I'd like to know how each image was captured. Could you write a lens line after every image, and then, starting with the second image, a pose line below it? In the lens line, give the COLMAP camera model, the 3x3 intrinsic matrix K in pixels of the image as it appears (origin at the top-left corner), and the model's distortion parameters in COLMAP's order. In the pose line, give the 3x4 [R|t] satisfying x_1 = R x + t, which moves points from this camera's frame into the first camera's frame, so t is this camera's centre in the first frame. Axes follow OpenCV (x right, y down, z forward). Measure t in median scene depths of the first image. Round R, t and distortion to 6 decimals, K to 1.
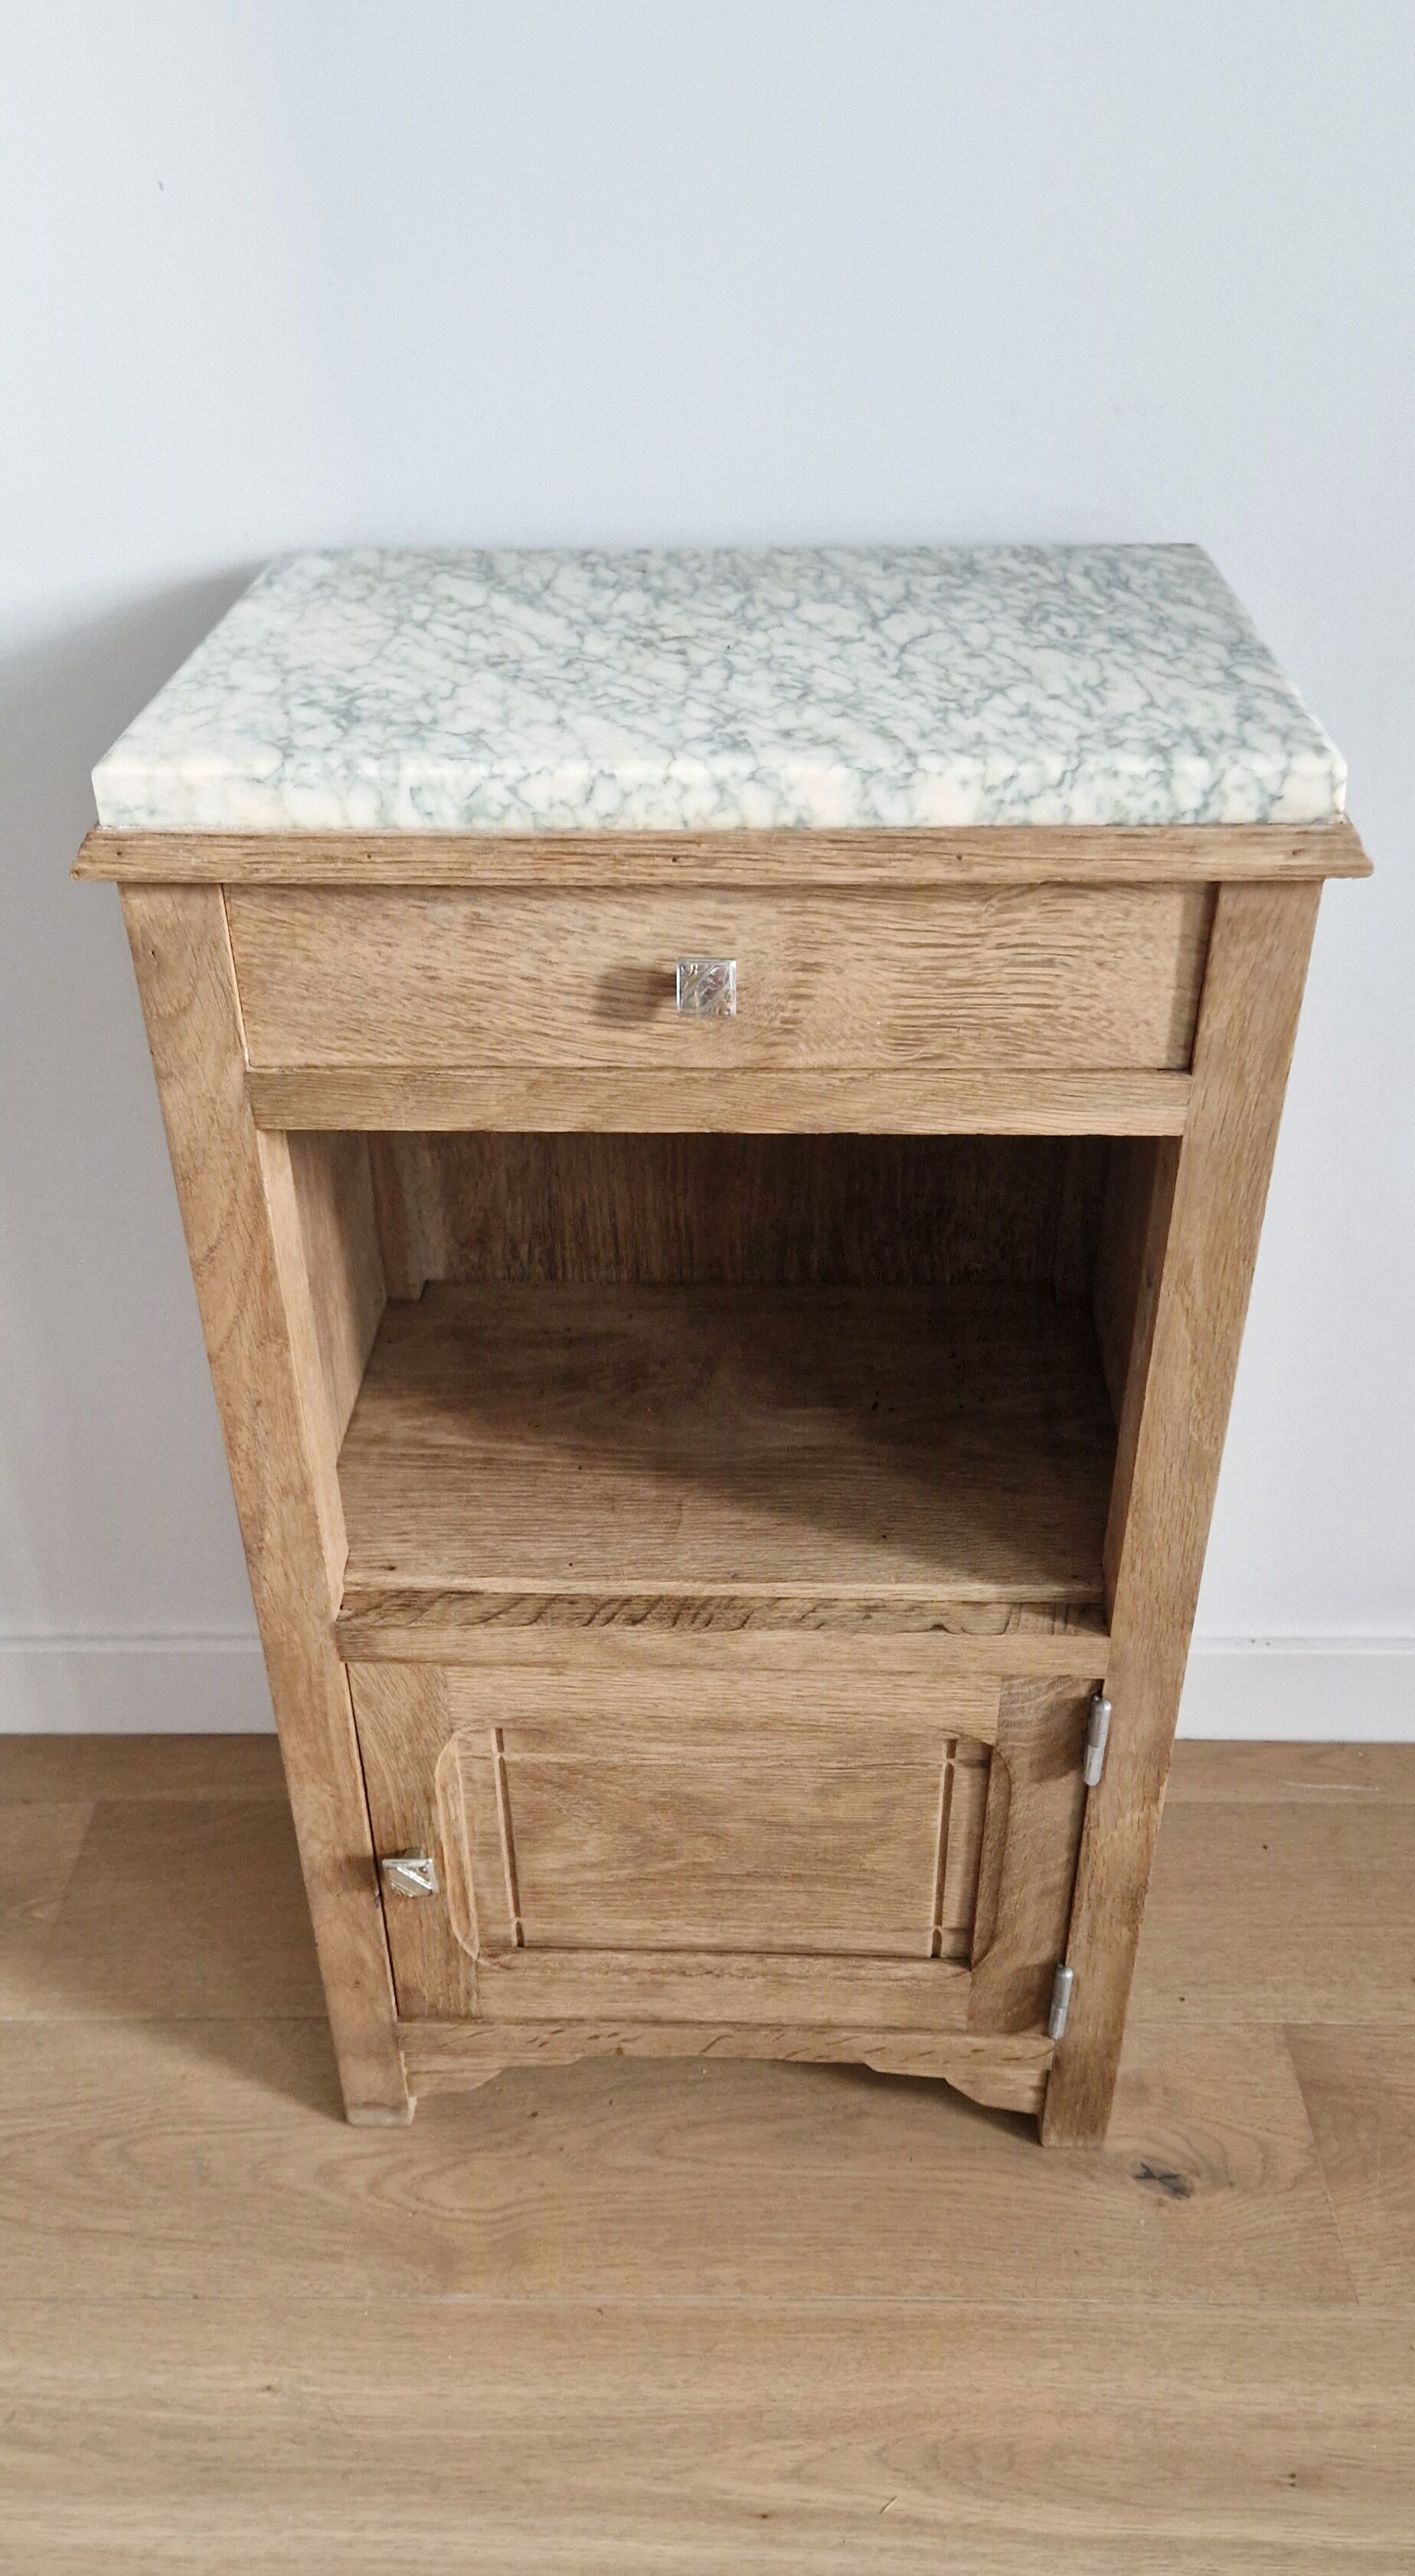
lens RADIAL K [[2062.2, 0, 677.2], [0, 2062.2, 1551.2], [0, 0, 1]] dist [0.068797, -0.040316]
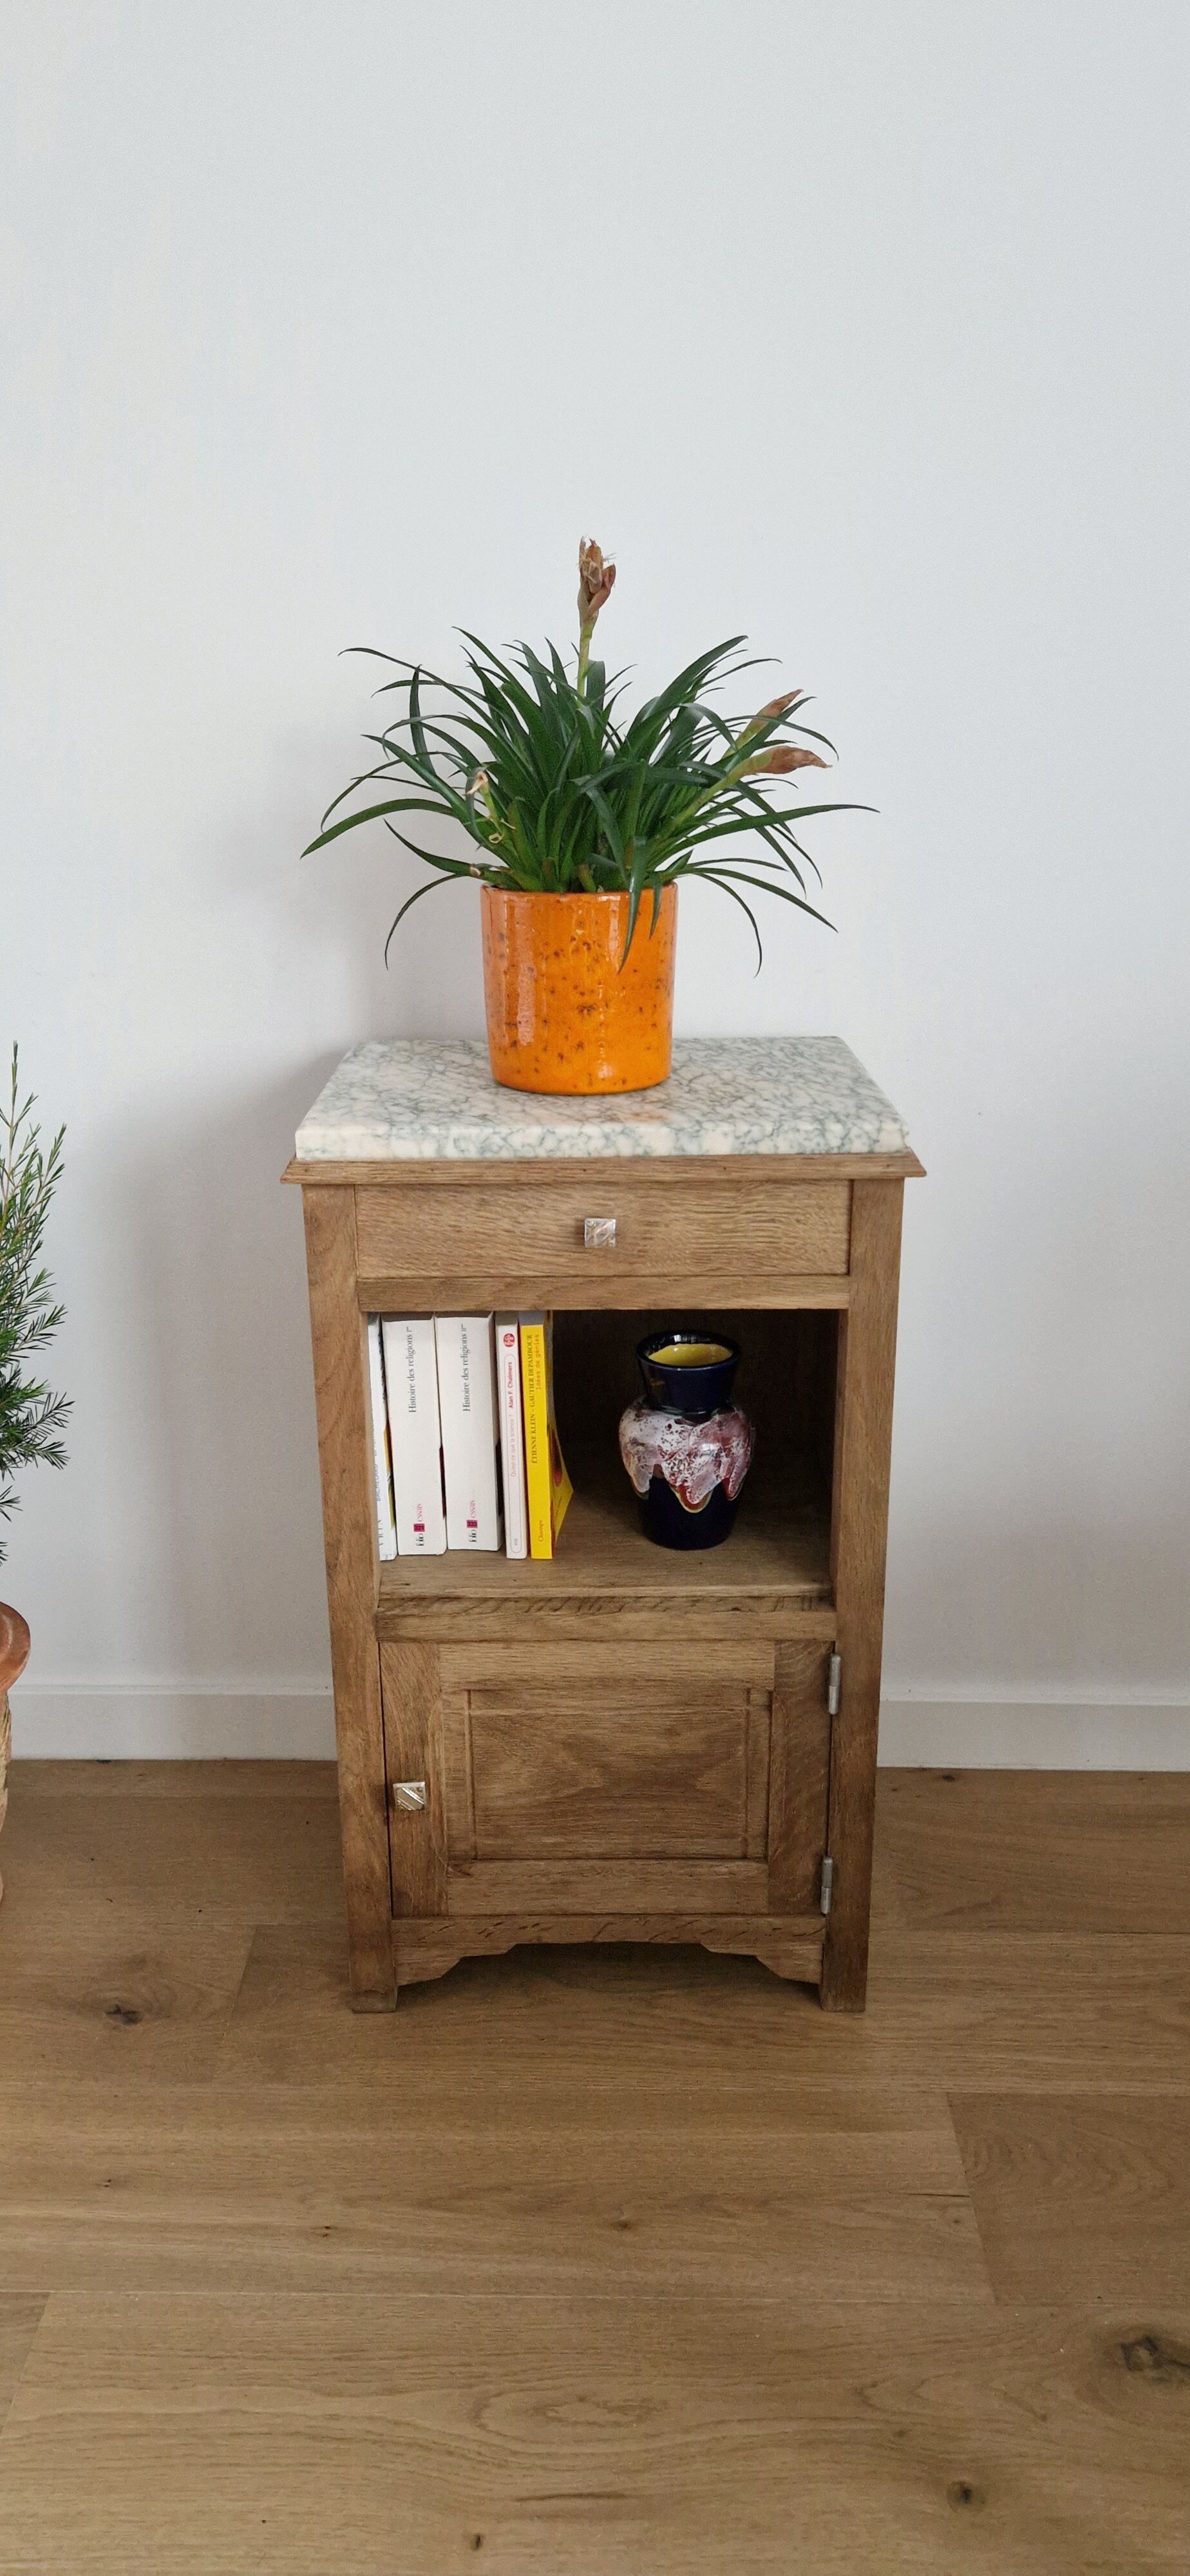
lens RADIAL K [[1743.8, 0, 563.6], [0, 1743.8, 1263.4], [0, 0, 1]] dist [0.065678, -0.066159]
pose [[0.999199, -0.007576, 0.039297, -0.067810], [0.019992, 0.945113, -0.326131, 0.232840], [-0.034669, 0.326655, 0.944508, -0.435471]]
